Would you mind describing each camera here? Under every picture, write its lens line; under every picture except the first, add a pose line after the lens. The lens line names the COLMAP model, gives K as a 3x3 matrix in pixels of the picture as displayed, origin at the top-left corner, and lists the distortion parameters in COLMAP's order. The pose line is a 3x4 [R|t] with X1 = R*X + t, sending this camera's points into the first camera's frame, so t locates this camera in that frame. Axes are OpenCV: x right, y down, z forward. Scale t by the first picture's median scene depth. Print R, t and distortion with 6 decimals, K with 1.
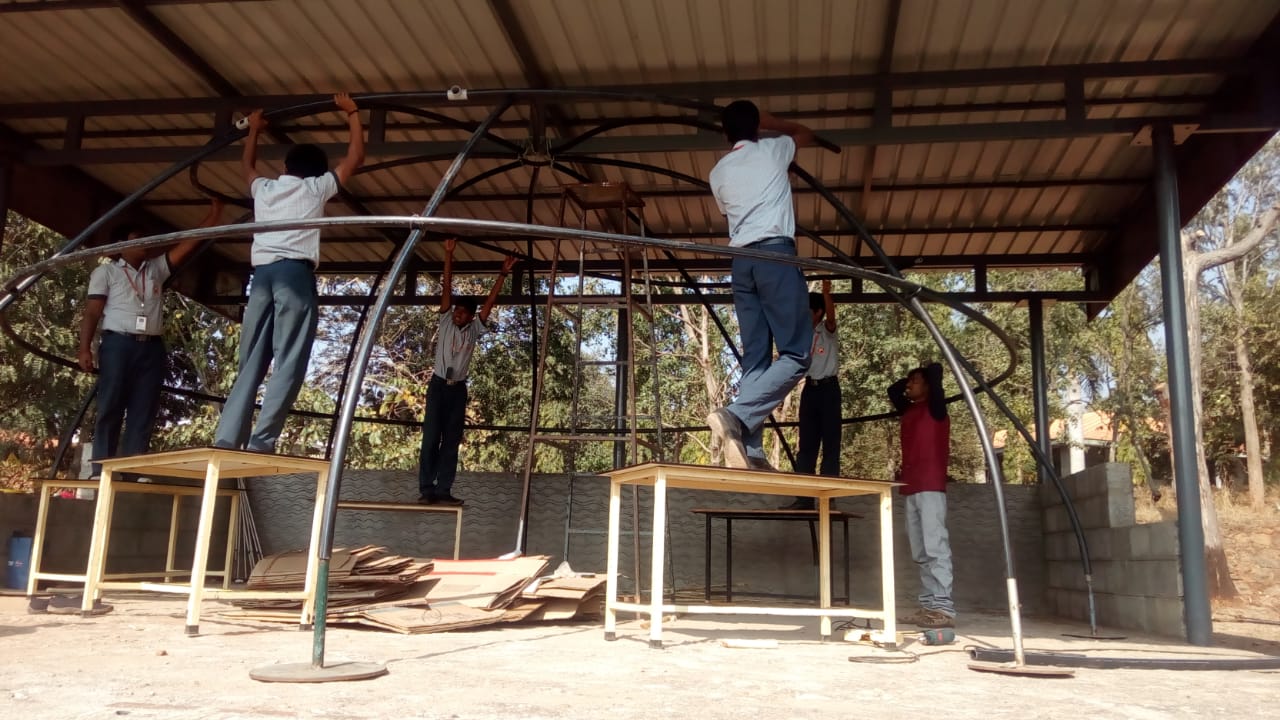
lens RADIAL K [[1037.4, 0, 640.0], [0, 1037.4, 360.0], [0, 0, 1]] dist [0.105515, -0.155879]
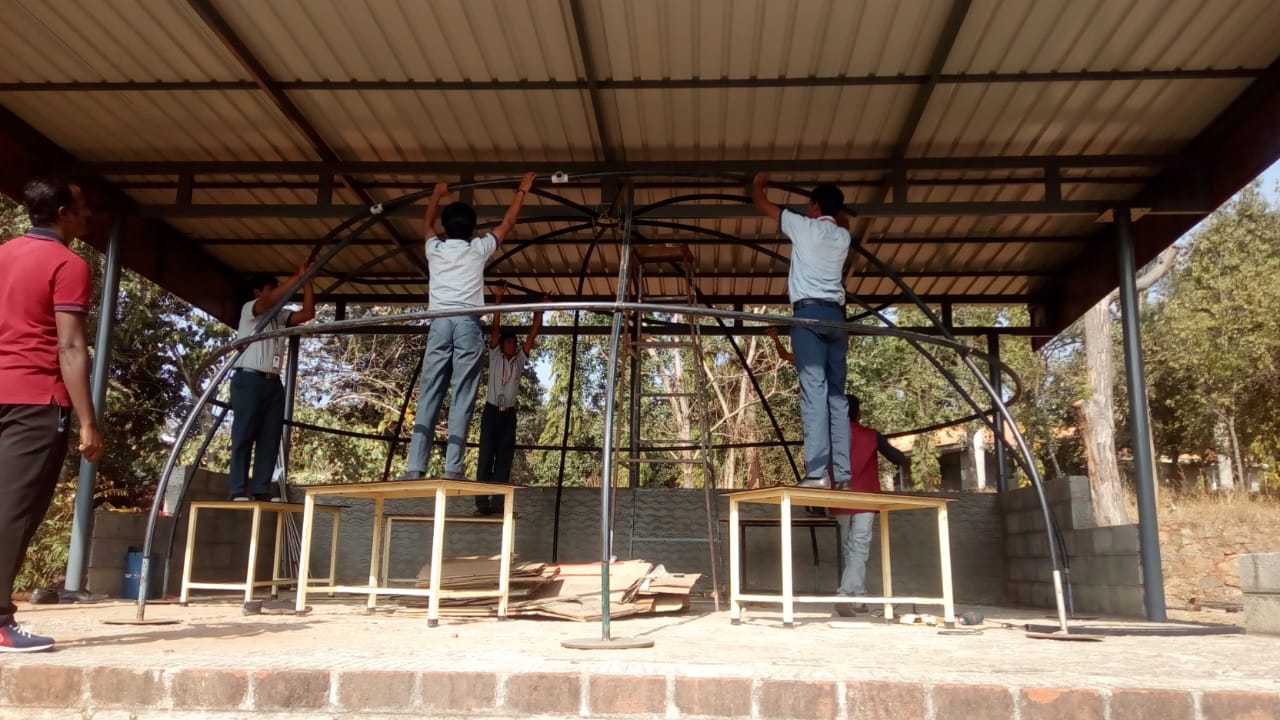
lens RADIAL K [[1037.4, 0, 640.0], [0, 1037.4, 360.0], [0, 0, 1]] dist [0.105515, -0.155879]
pose [[0.995355, 0.001199, 0.096264, -0.196495], [-0.000798, 0.999991, -0.004212, -0.036324], [-0.096268, 0.004116, 0.995347, -0.189942]]
